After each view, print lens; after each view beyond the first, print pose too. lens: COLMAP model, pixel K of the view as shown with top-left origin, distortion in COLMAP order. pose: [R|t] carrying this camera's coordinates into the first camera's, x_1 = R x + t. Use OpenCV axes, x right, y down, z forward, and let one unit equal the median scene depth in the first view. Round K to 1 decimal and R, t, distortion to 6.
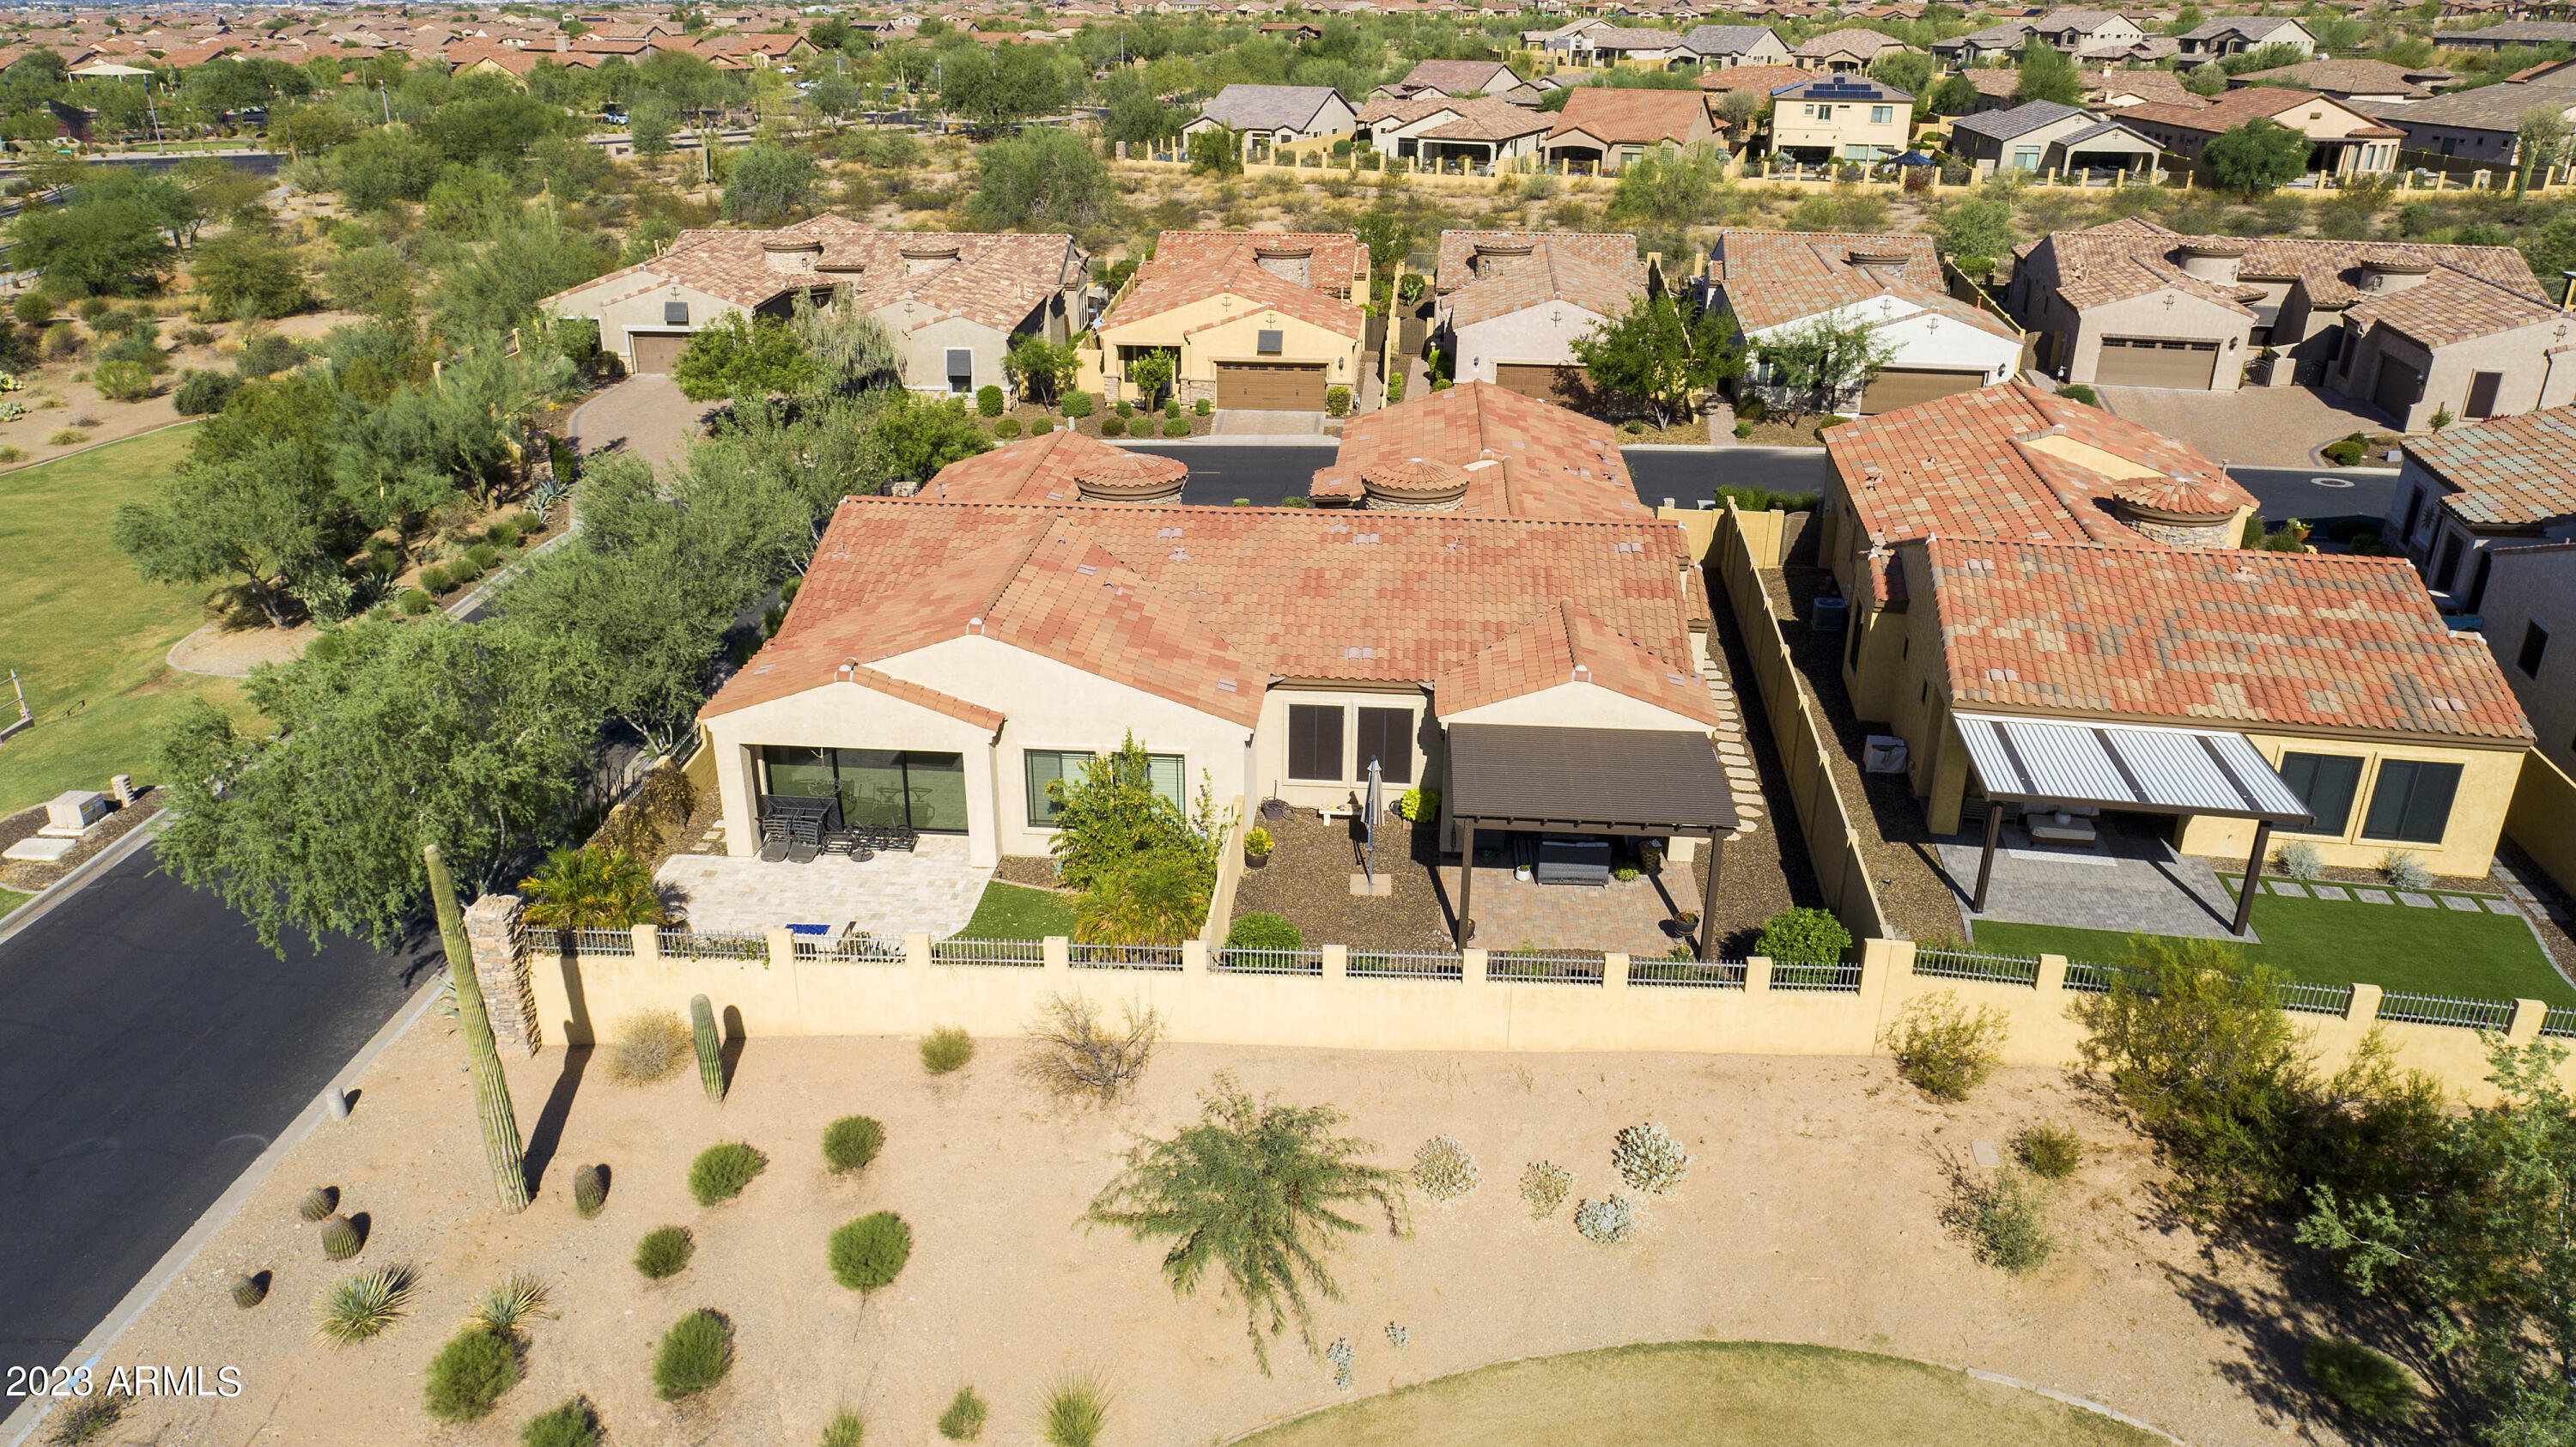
lens RADIAL K [[1747.8, 0, 1288.0], [0, 1747.8, 723.5], [0, 0, 1]] dist [-0.010124, 0.011504]
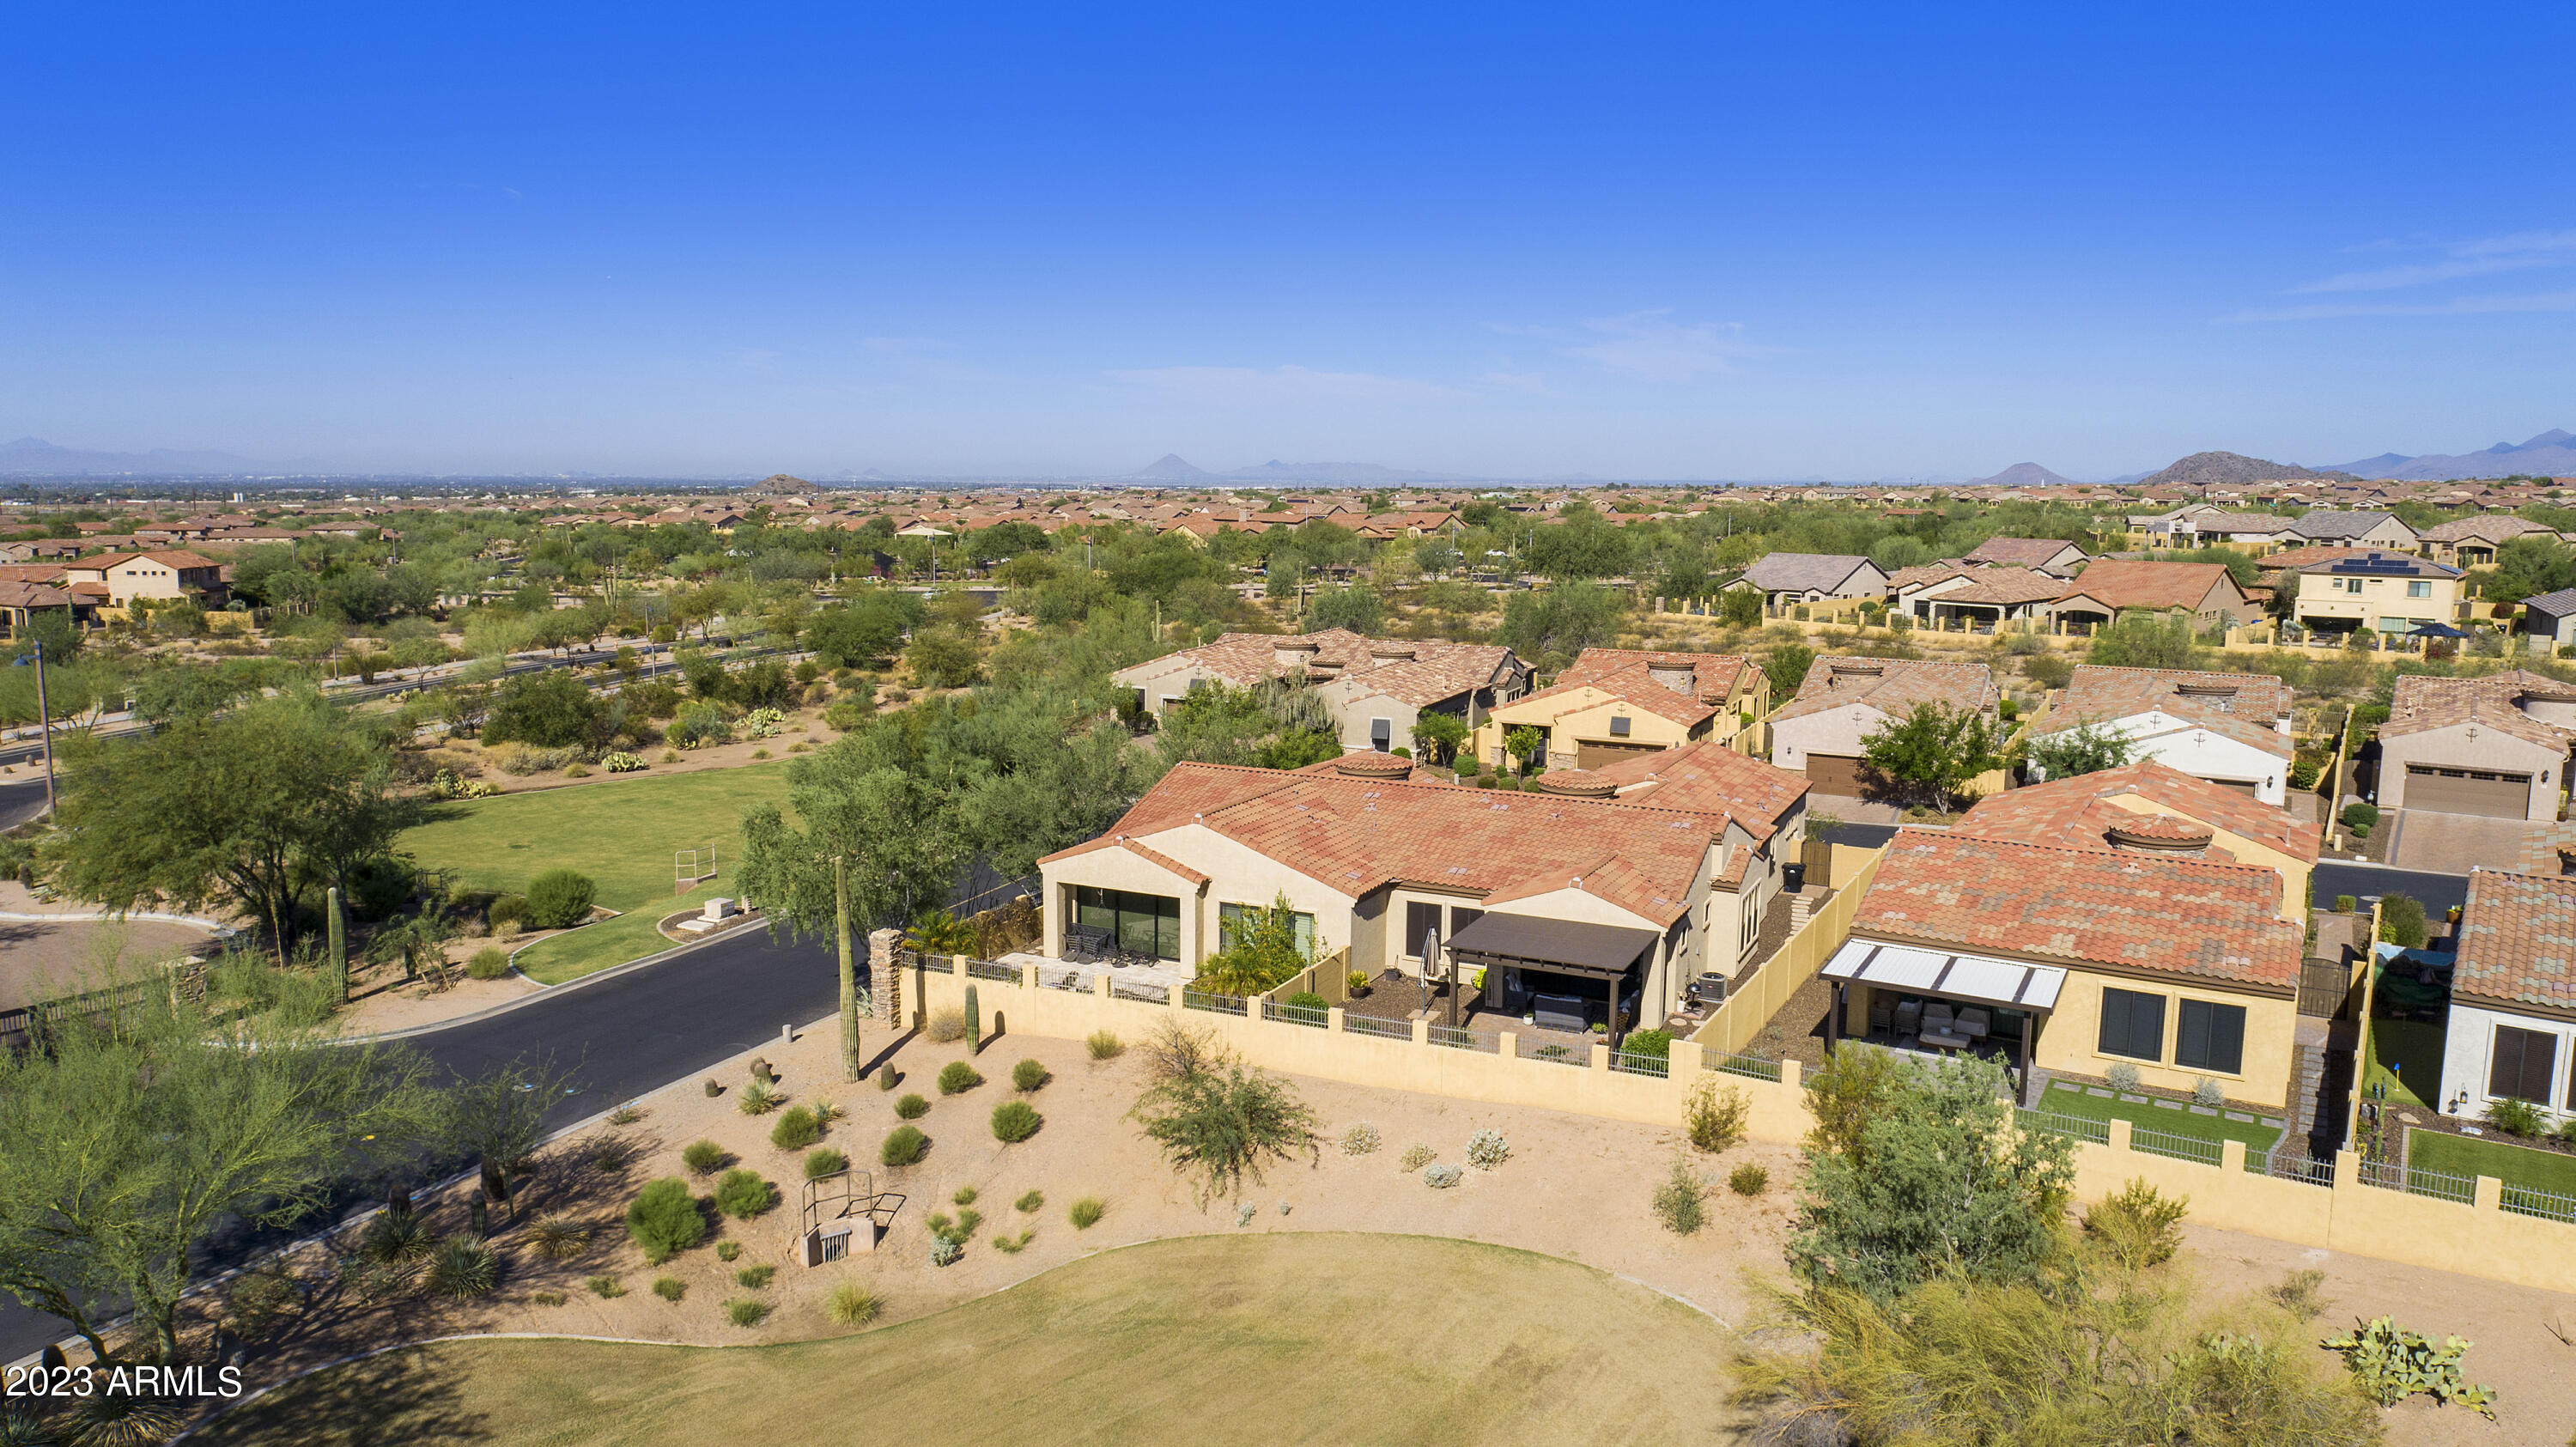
lens RADIAL K [[1747.8, 0, 1288.0], [0, 1747.8, 723.5], [0, 0, 1]] dist [-0.010124, 0.011504]
pose [[0.932341, 0.053032, -0.357671, 0.217329], [-0.143222, 0.962442, -0.230634, 0.101563], [0.332006, 0.266256, 0.904920, -0.205314]]
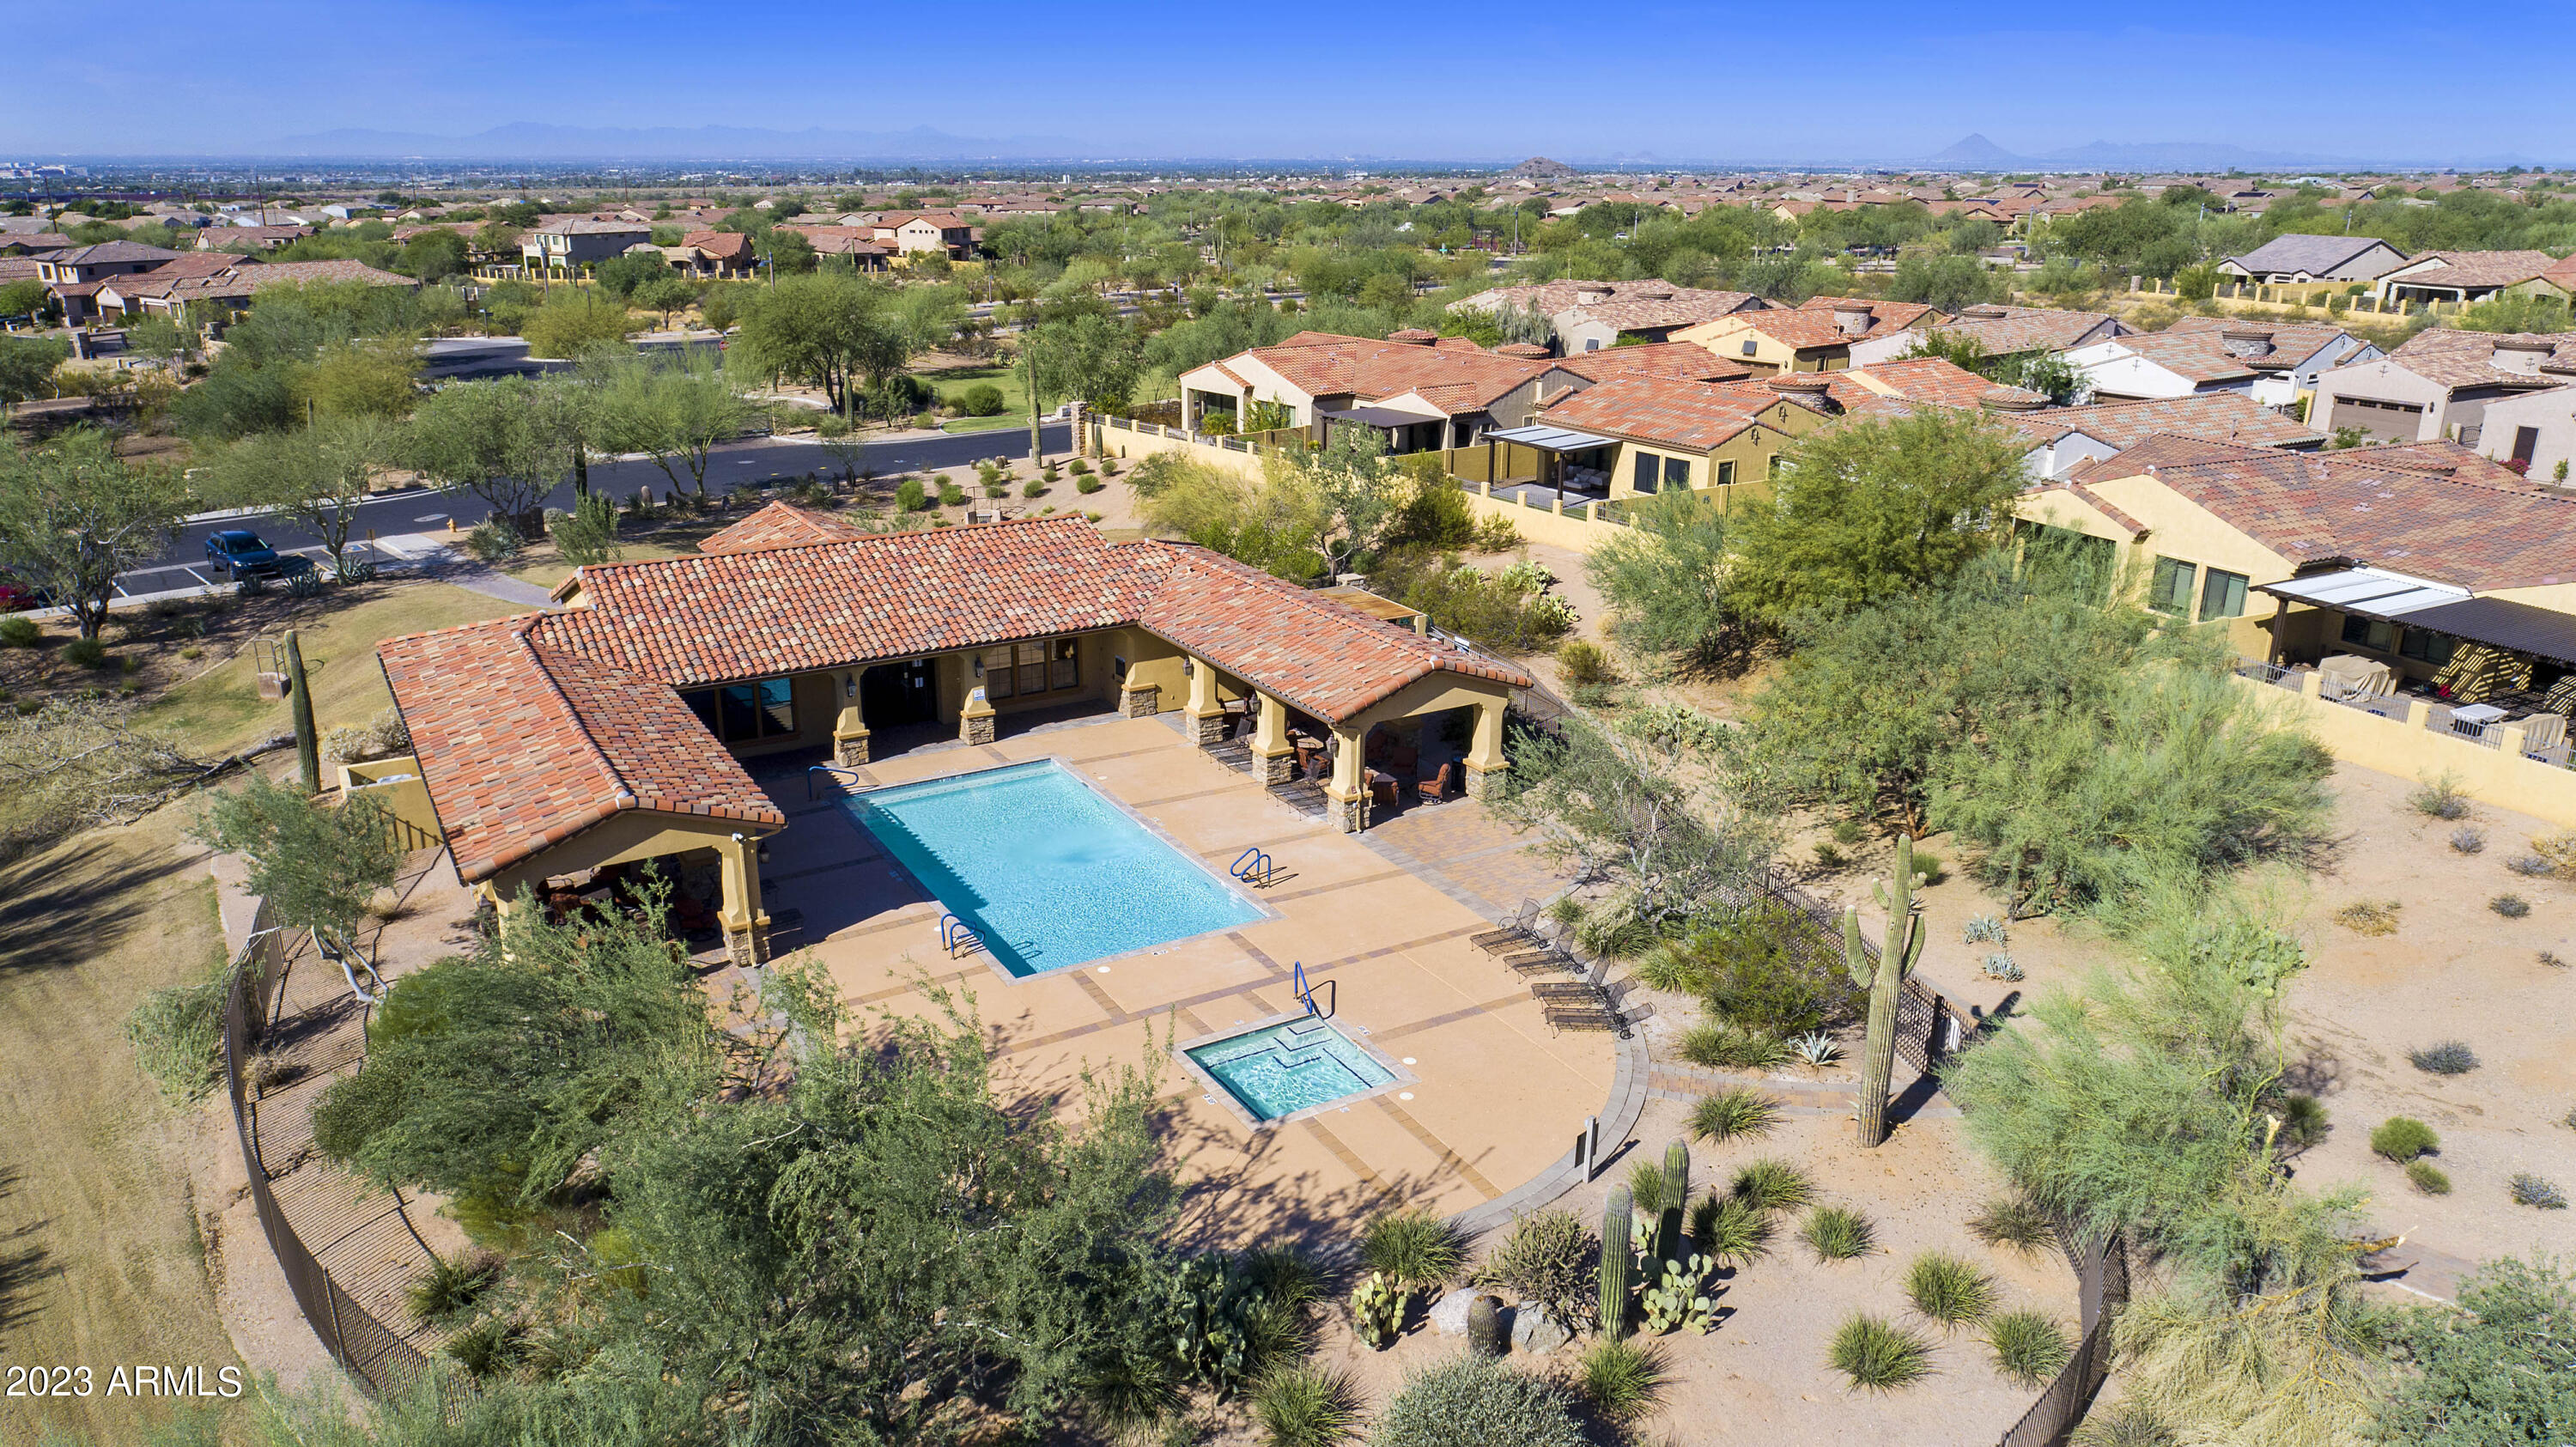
lens RADIAL K [[1747.8, 0, 1288.0], [0, 1747.8, 723.5], [0, 0, 1]] dist [-0.010124, 0.011504]
pose [[0.701227, 0.220188, -0.678084, 0.882805], [-0.278389, 0.960171, 0.023898, 0.201413], [0.656339, 0.172013, 0.734596, -0.423399]]
